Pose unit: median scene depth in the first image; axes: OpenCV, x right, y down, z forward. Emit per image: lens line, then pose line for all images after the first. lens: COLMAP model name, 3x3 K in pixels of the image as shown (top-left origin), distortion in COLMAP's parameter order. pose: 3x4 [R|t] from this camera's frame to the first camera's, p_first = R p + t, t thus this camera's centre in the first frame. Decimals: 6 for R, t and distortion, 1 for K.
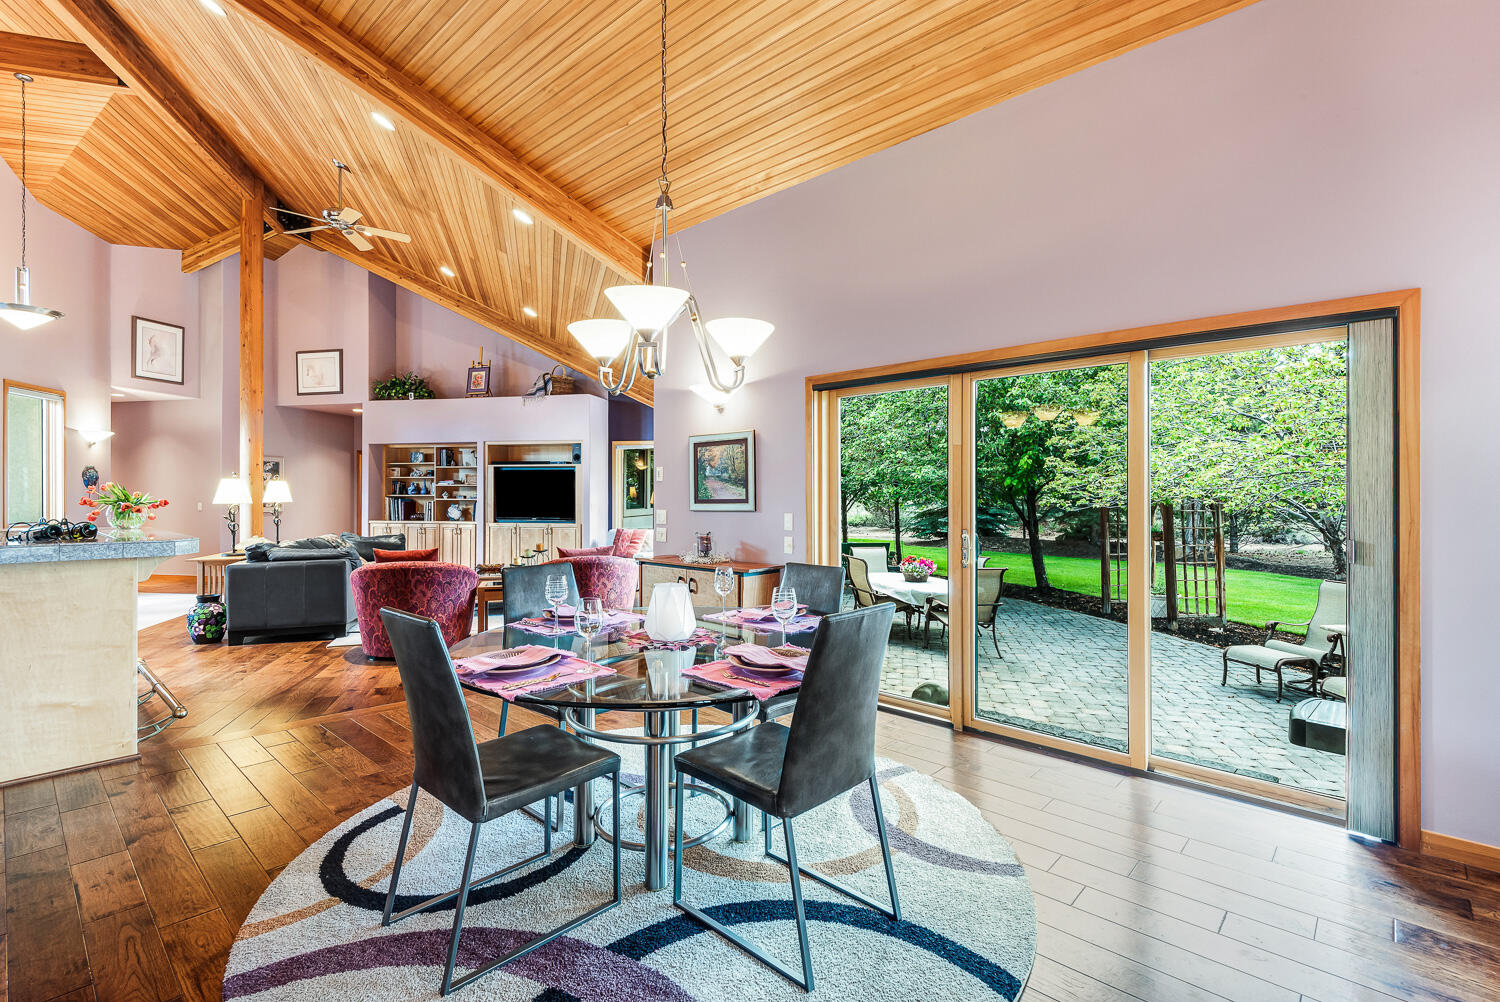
lens RADIAL K [[696.5, 0, 748.3], [0, 696.5, 481.6], [0, 0, 1]] dist [0.042284, -0.031094]
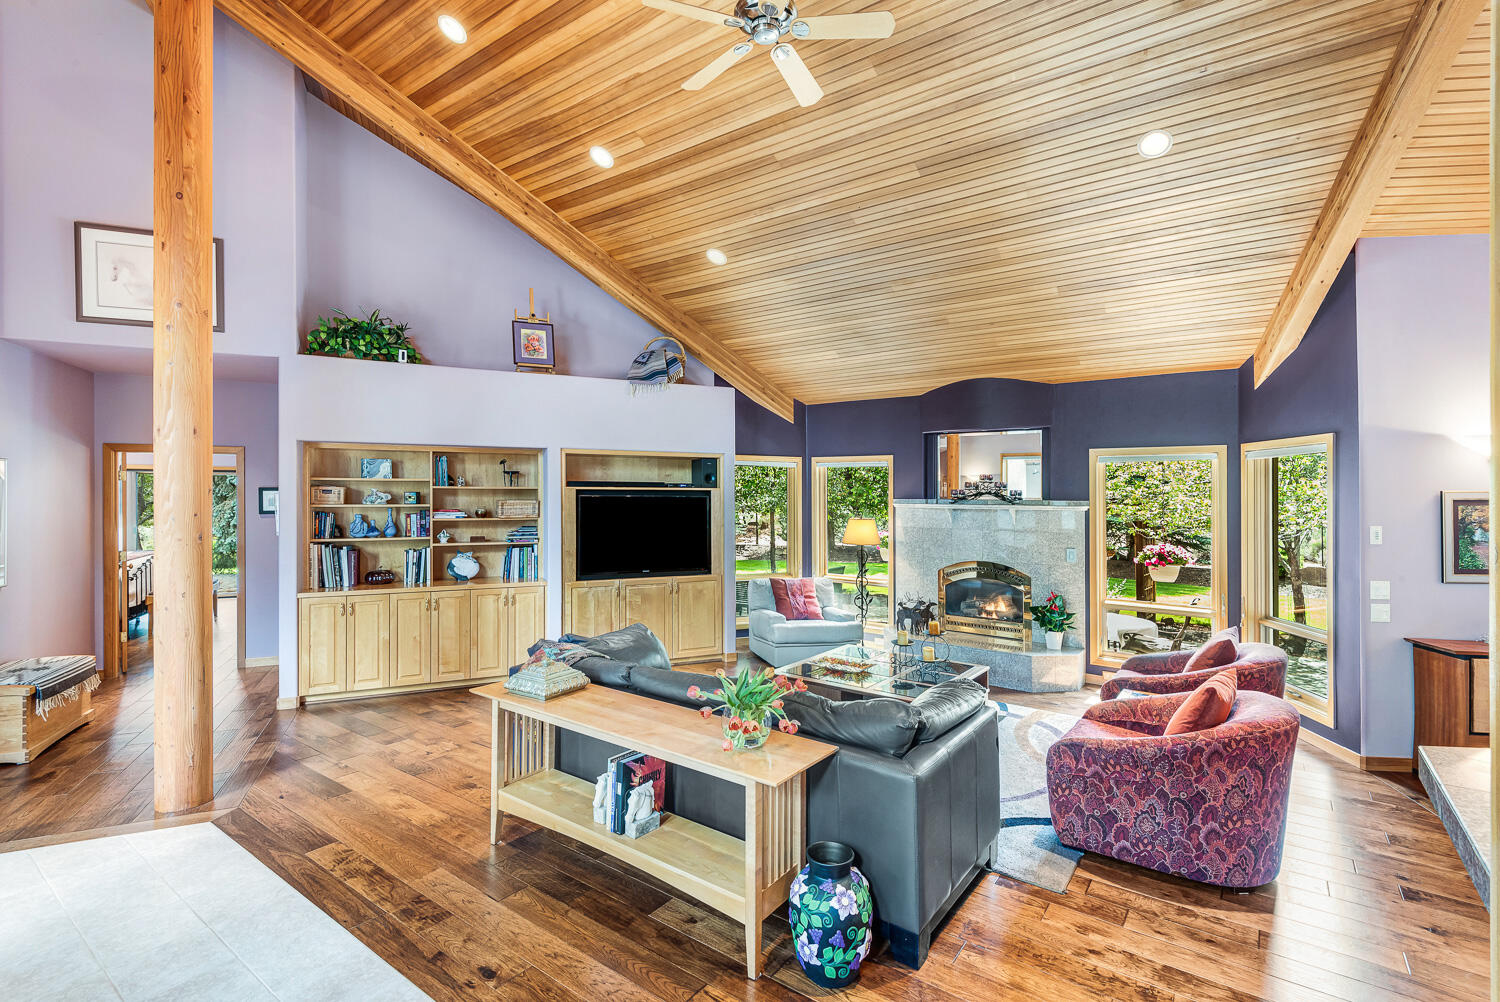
lens RADIAL K [[694.7, 0, 753.2], [0, 694.7, 493.3], [0, 0, 1]] dist [0.035488, -0.019227]
pose [[0.793304, 0.002099, 0.608823, -0.615653], [-0.016511, 0.999700, 0.018068, -0.032216], [-0.608602, -0.024385, 0.793101, 0.423359]]
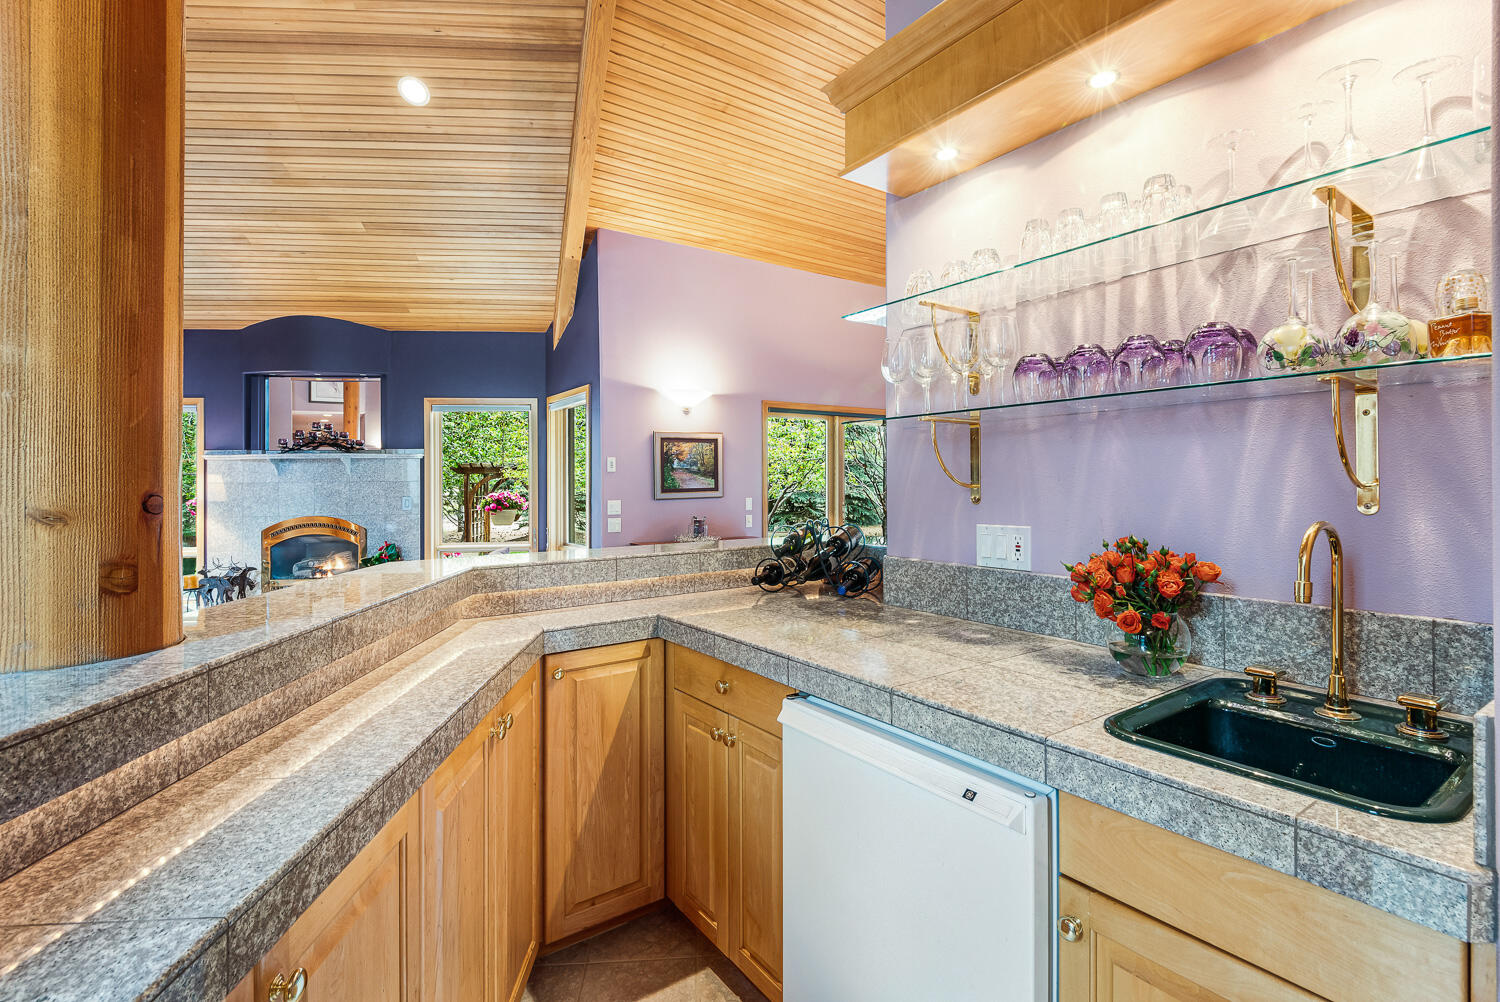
lens RADIAL K [[716.4, 0, 763.0], [0, 716.4, 477.8], [0, 0, 1]] dist [0.044271, -0.034714]
pose [[0.203980, 0.000696, 0.978975, -0.576260], [-0.009897, 0.999950, 0.001351, 0.002281], [-0.978925, -0.009965, 0.203977, 0.306538]]
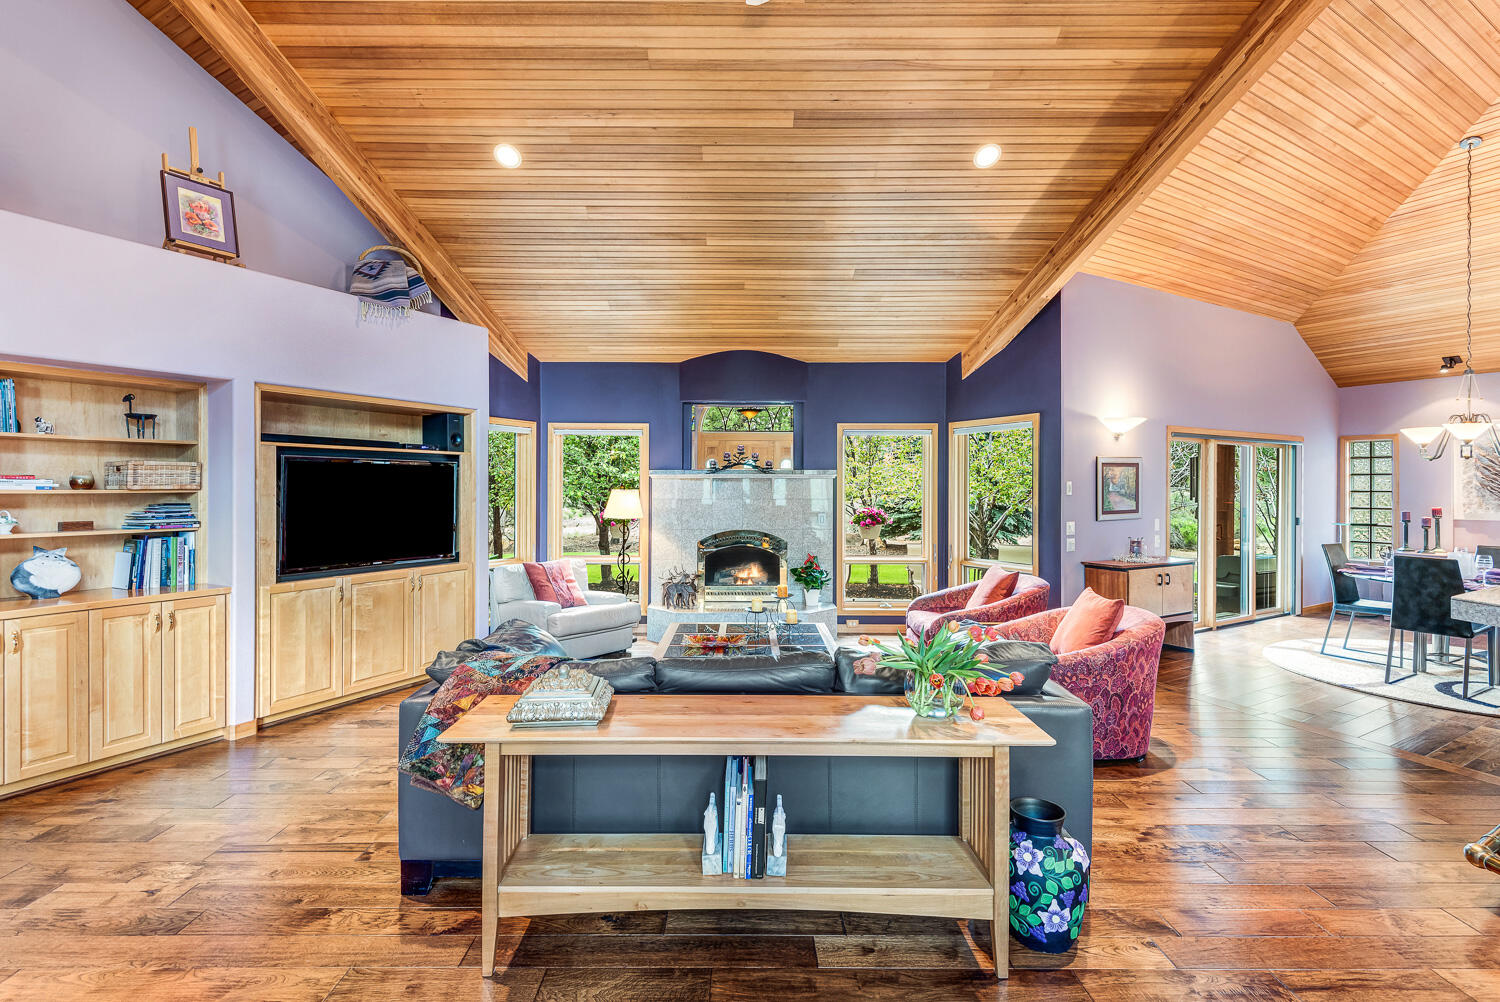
lens RADIAL K [[696.5, 0, 748.3], [0, 696.5, 481.6], [0, 0, 1]] dist [0.042284, -0.031094]
pose [[0.279712, 0.004837, 0.960072, -0.686833], [-0.018732, 0.999824, 0.000420, -0.006662], [-0.959901, -0.018101, 0.279754, 0.620695]]
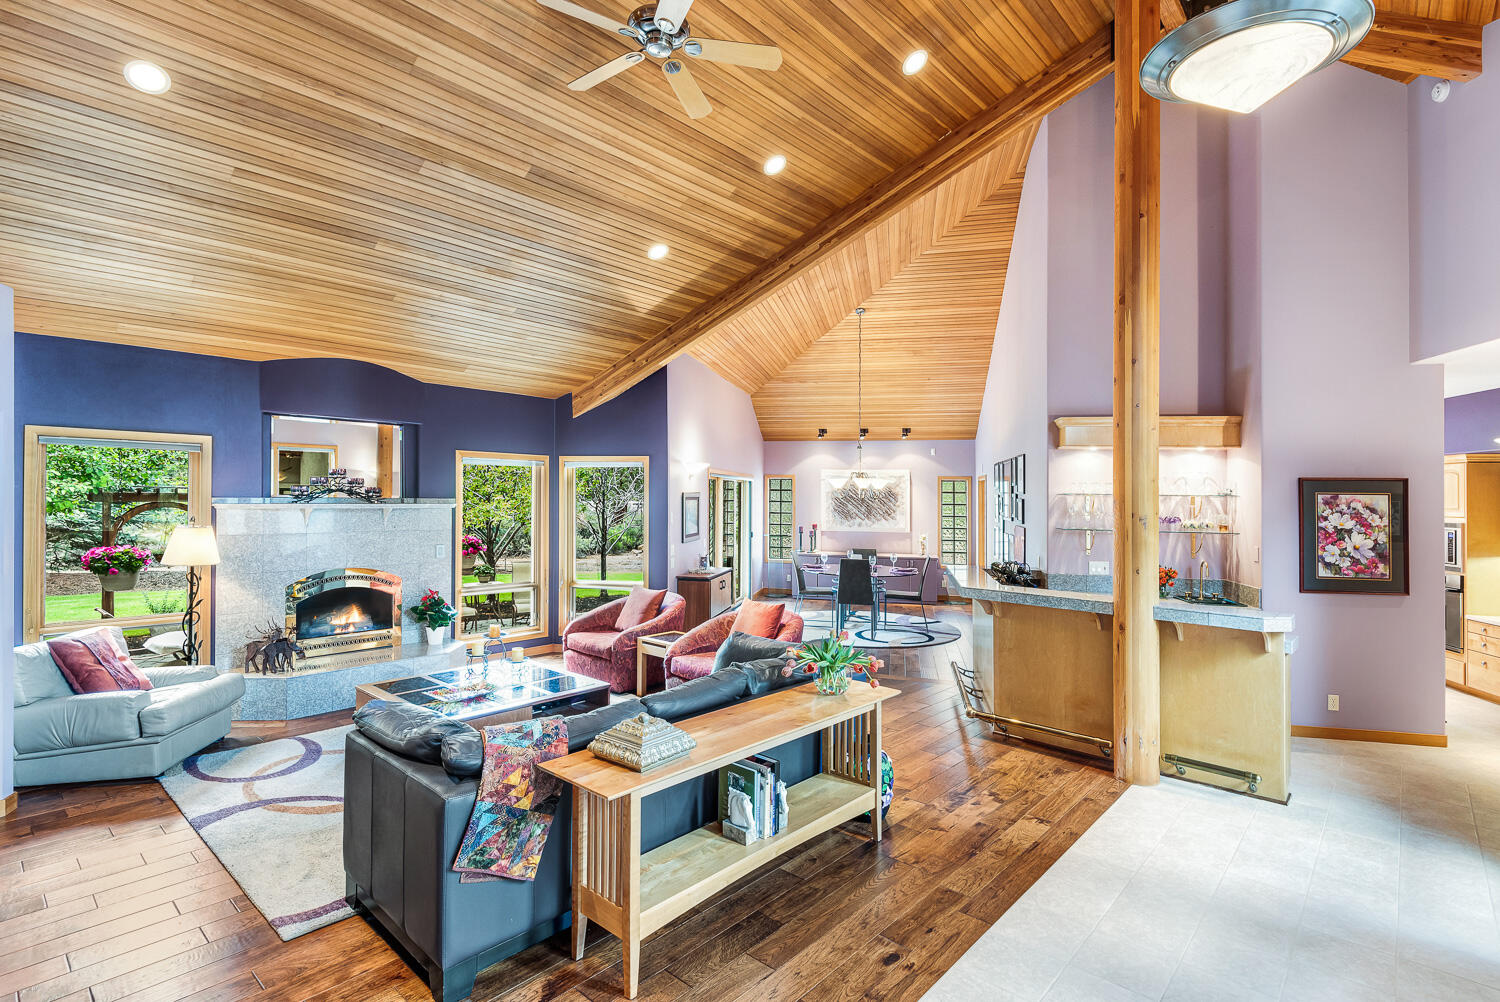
lens RADIAL K [[716.4, 0, 763.0], [0, 716.4, 477.8], [0, 0, 1]] dist [0.044271, -0.034714]
pose [[-0.531411, 0.012210, 0.847026, -0.735624], [-0.031497, 0.998920, -0.034160, -0.024861], [-0.846529, -0.044832, -0.530452, 0.839558]]
